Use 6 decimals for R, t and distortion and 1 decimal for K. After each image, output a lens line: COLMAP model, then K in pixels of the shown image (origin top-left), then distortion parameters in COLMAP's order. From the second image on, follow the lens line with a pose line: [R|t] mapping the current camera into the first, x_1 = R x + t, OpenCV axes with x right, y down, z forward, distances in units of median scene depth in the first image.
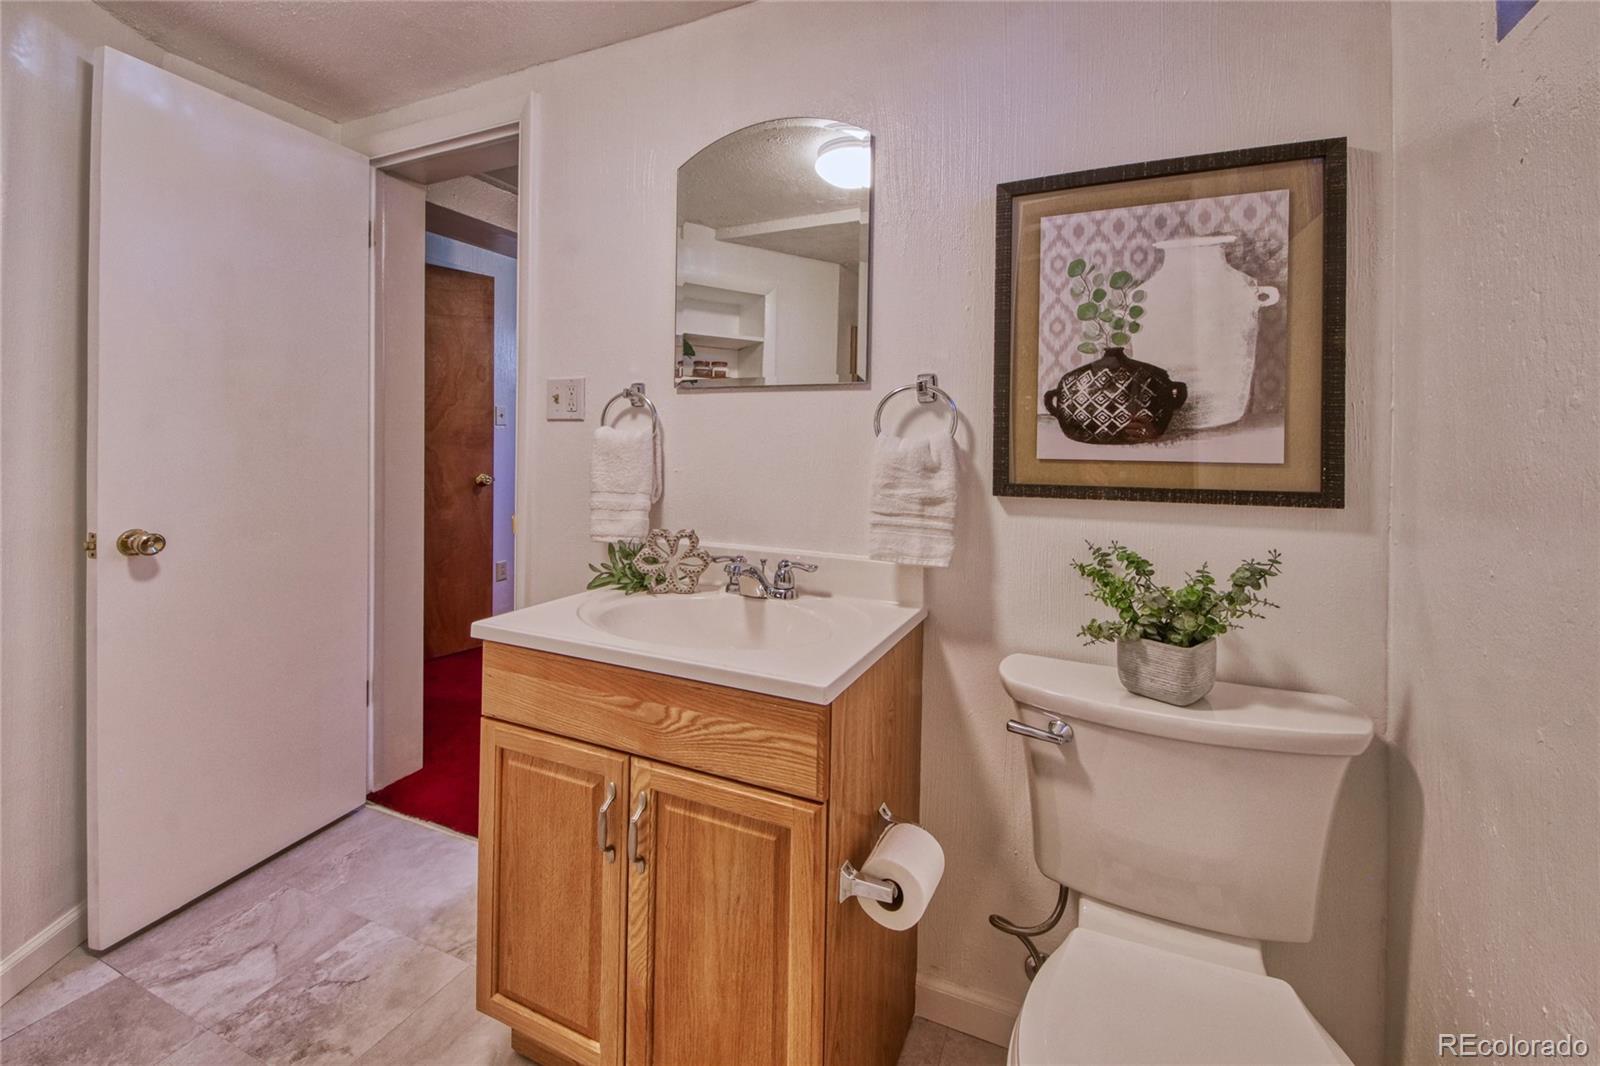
lens RADIAL K [[706.3, 0, 792.9], [0, 706.3, 492.8], [0, 0, 1]] dist [-0.043445, 0.000210]
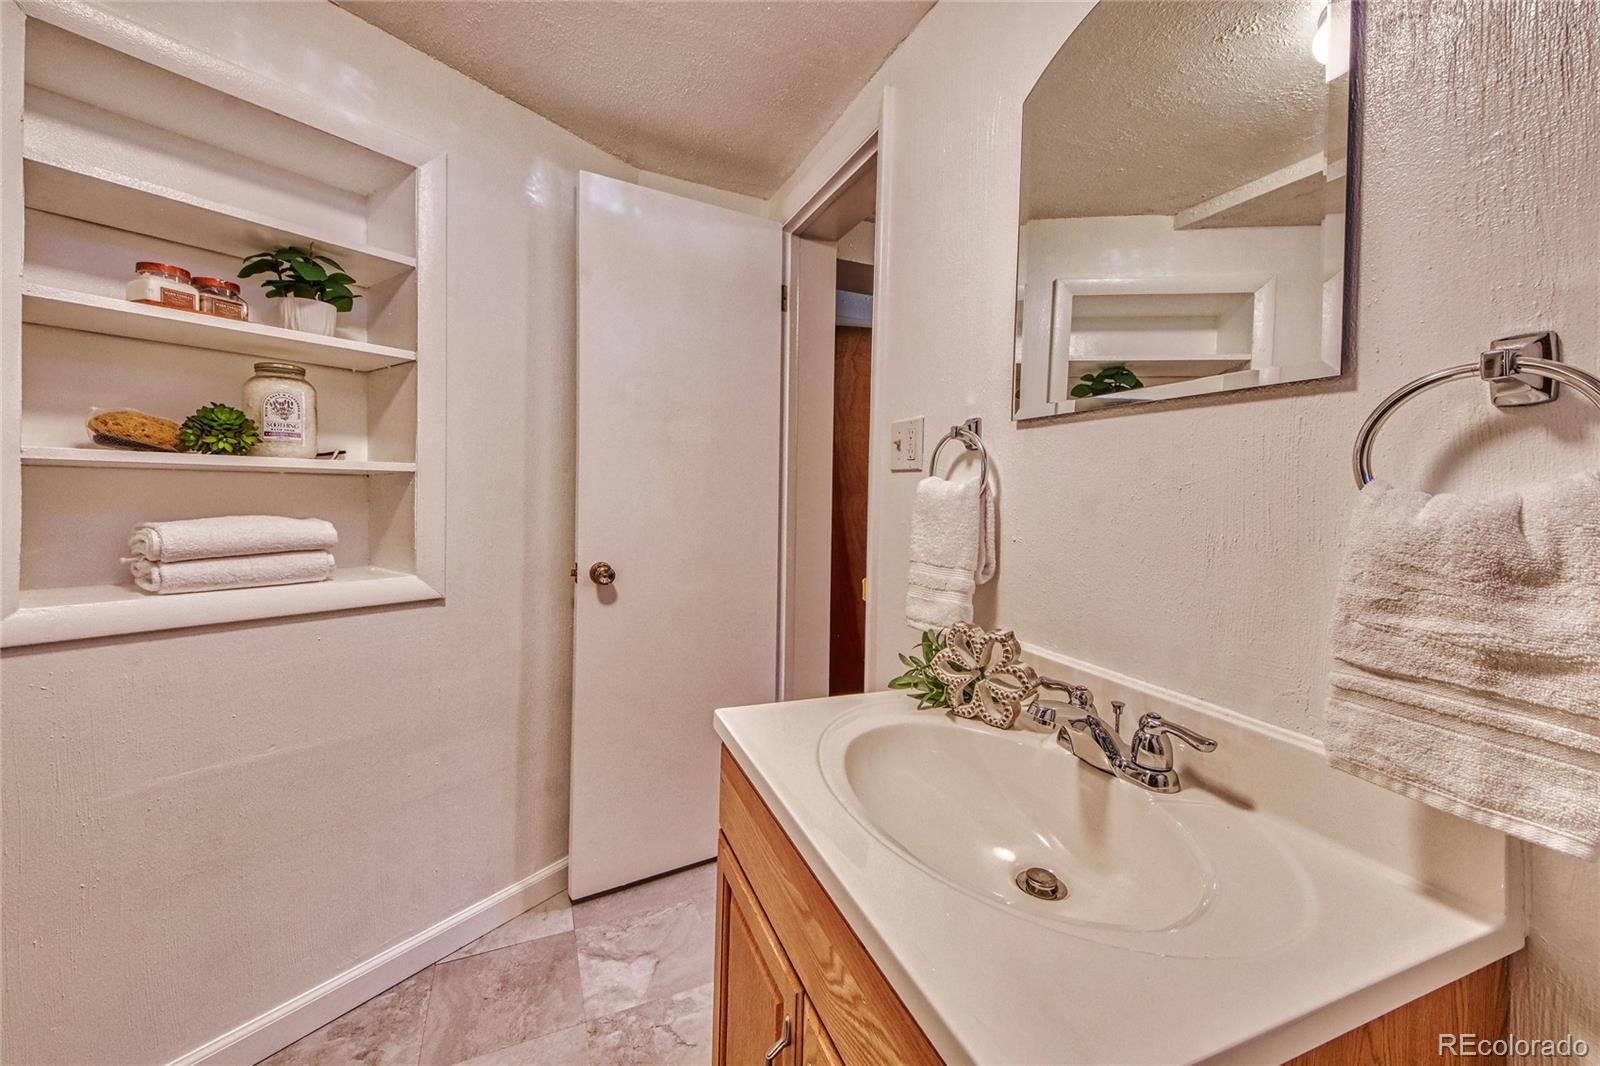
lens RADIAL K [[655.6, 0, 810.6], [0, 655.6, 506.7], [0, 0, 1]] dist [0.030107, -0.023975]
pose [[0.747073, 0.021988, -0.664378, 0.120380], [-0.065402, 0.997035, -0.040545, -0.026034], [0.661517, 0.073742, 0.746296, 0.405213]]
